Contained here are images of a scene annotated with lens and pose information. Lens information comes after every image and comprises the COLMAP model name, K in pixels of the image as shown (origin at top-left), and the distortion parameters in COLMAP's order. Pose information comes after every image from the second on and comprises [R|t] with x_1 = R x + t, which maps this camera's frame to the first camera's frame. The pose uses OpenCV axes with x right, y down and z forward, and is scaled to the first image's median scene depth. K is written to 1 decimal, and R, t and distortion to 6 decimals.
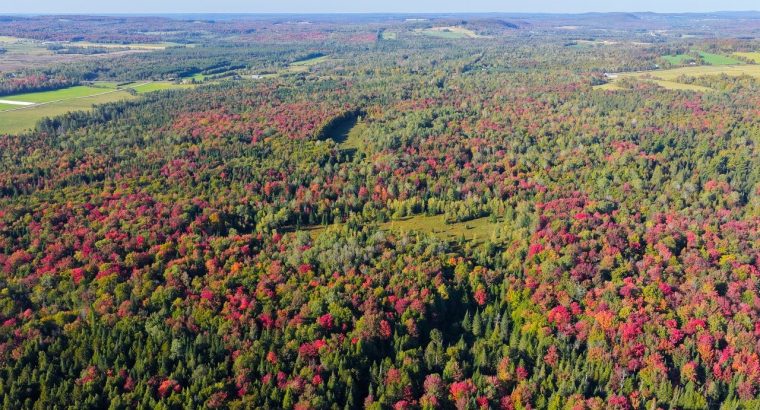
lens RADIAL K [[631.8, 0, 381.0], [0, 631.8, 203.4], [0, 0, 1]] dist [-0.017726, 0.045160]
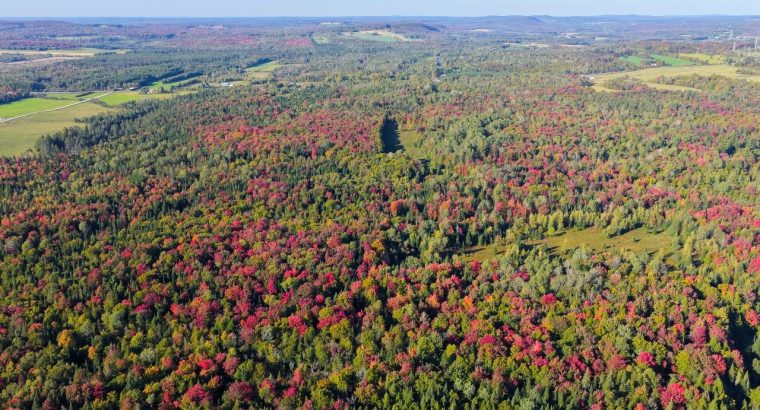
lens RADIAL K [[631.8, 0, 379.7], [0, 631.8, 206.8], [0, 0, 1]] dist [-0.017726, 0.045160]
pose [[0.987974, -0.045708, 0.147711, -0.114181], [0.045746, 0.998948, 0.003143, -0.010085], [-0.147699, 0.003652, 0.989026, 0.032930]]
